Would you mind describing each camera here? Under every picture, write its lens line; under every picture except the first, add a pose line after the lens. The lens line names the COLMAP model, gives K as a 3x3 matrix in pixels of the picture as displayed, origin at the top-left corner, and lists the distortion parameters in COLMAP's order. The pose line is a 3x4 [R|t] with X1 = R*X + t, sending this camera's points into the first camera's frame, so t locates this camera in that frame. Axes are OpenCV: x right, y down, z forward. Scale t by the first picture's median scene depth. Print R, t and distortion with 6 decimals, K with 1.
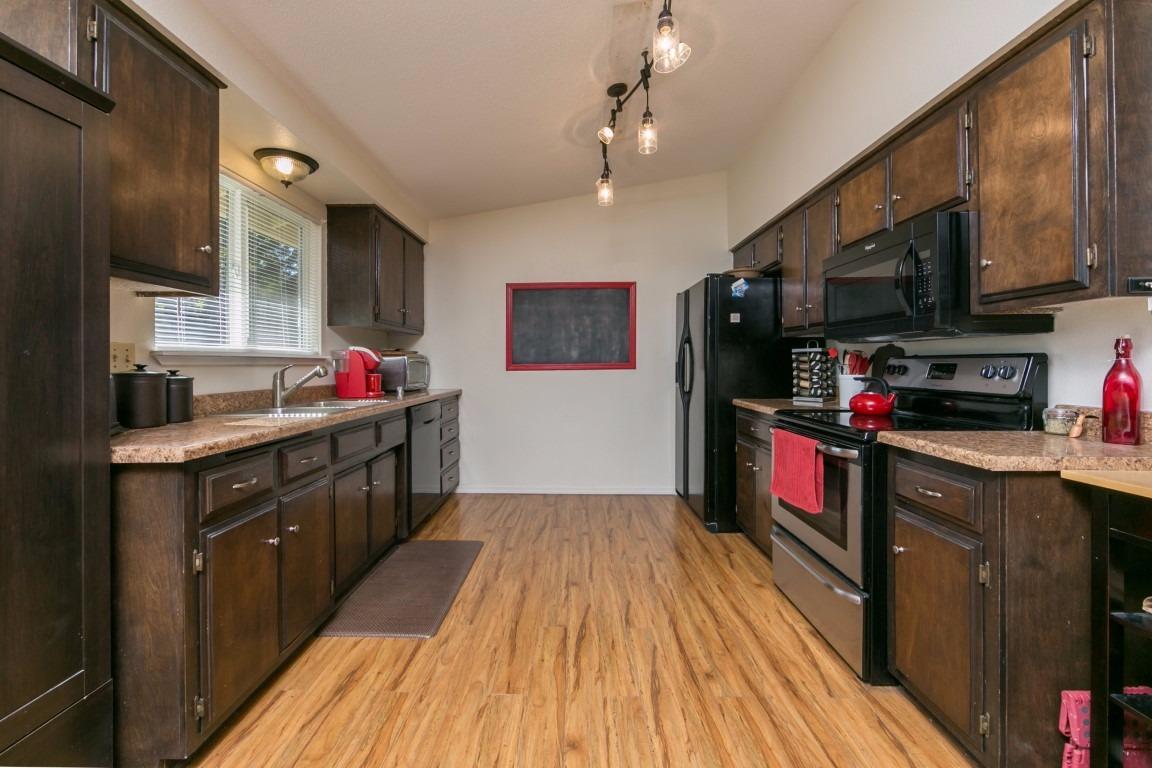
lens RADIAL K [[458.6, 0, 571.9], [0, 458.6, 366.2], [0, 0, 1]] dist [-0.001625, -0.000029]
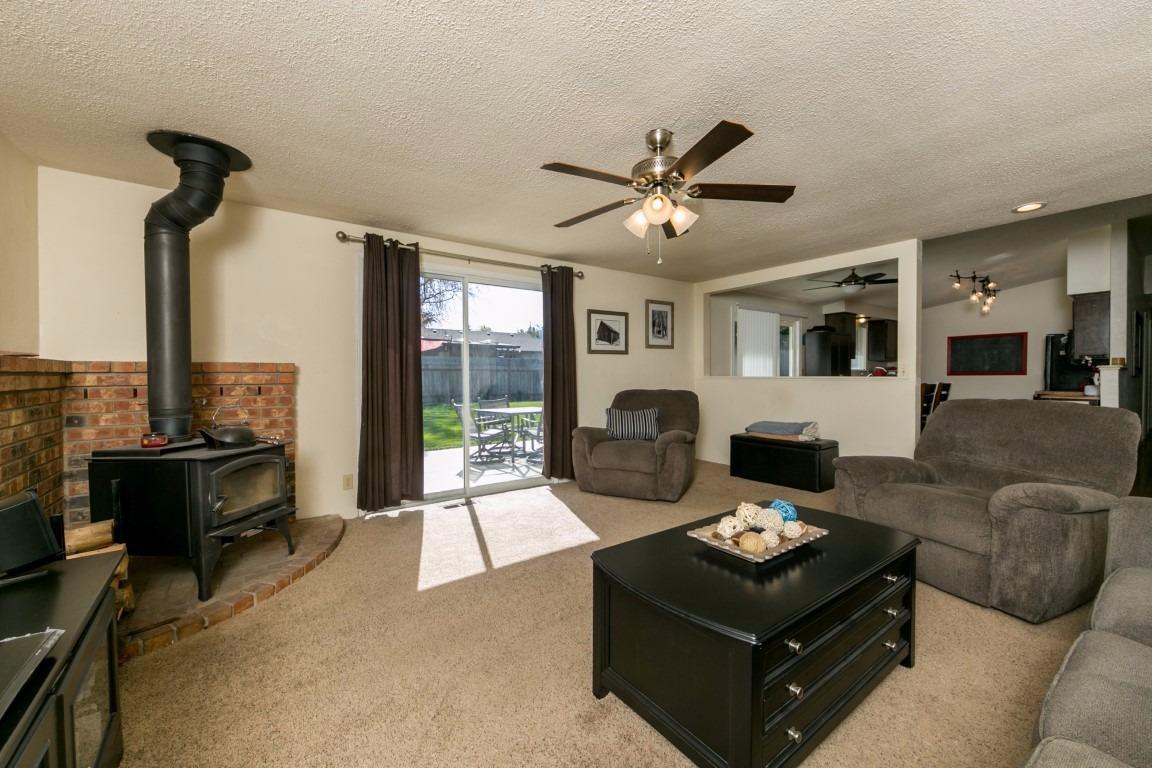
lens RADIAL K [[458.6, 0, 572.9], [0, 458.6, 382.9], [0, 0, 1]] dist [-0.001625, -0.000029]
pose [[0.602616, 0.015770, -0.797876, 0.963852], [0.003063, 0.999752, 0.022074, -0.016439], [0.798026, -0.015745, 0.602418, -3.222454]]
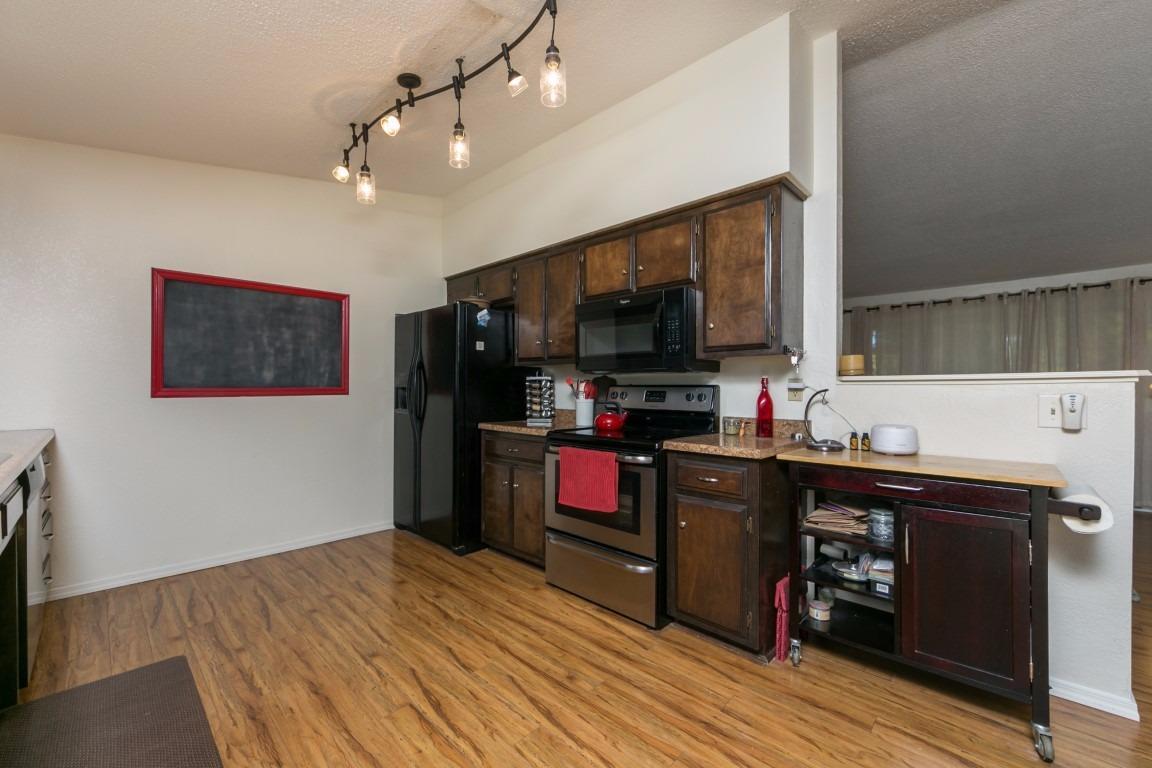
lens RADIAL K [[458.6, 0, 549.8], [0, 458.6, 391.6], [0, 0, 1]] dist [-0.001625, -0.000029]
pose [[0.701979, 0.001179, 0.712197, -0.375386], [-0.003523, 0.999992, 0.001817, -0.004379], [-0.712189, -0.003785, 0.701977, 0.200734]]
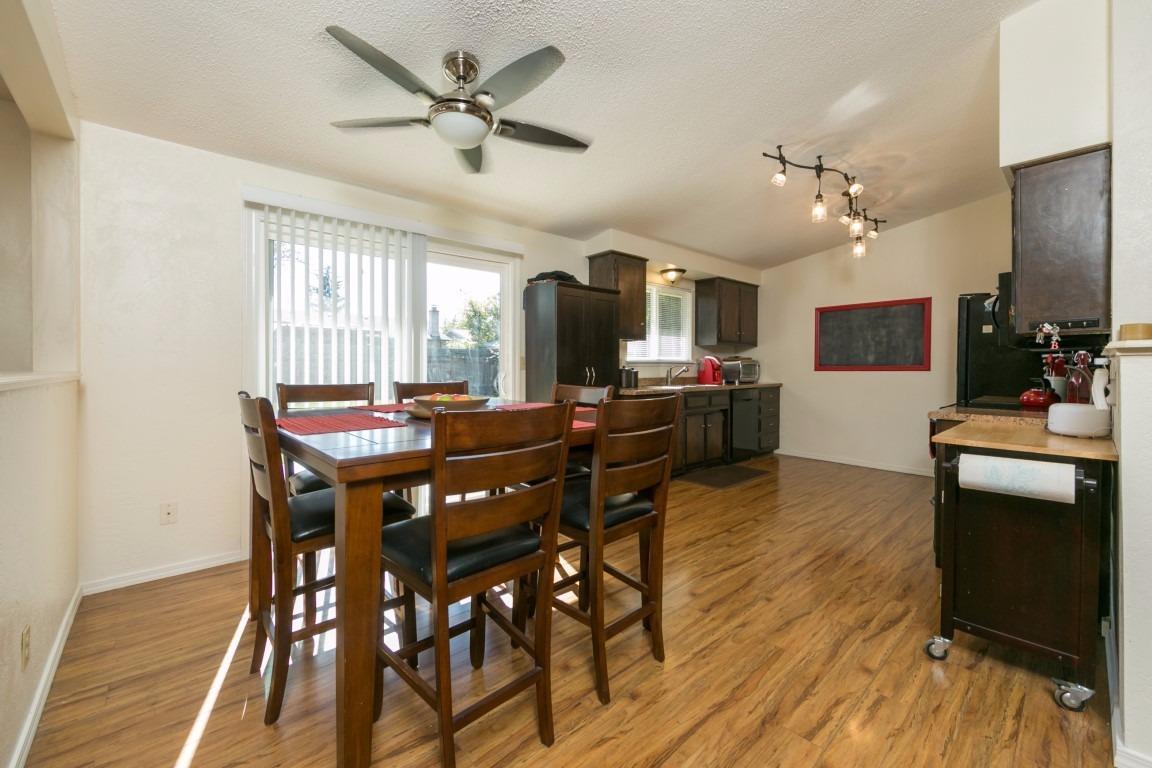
lens RADIAL K [[458.6, 0, 570.3], [0, 458.6, 370.0], [0, 0, 1]] dist [-0.001625, -0.000029]
pose [[0.666679, 0.012106, -0.745247, 0.705012], [-0.006538, 0.999925, 0.010394, -0.004176], [0.745317, -0.002057, 0.666707, -0.843295]]
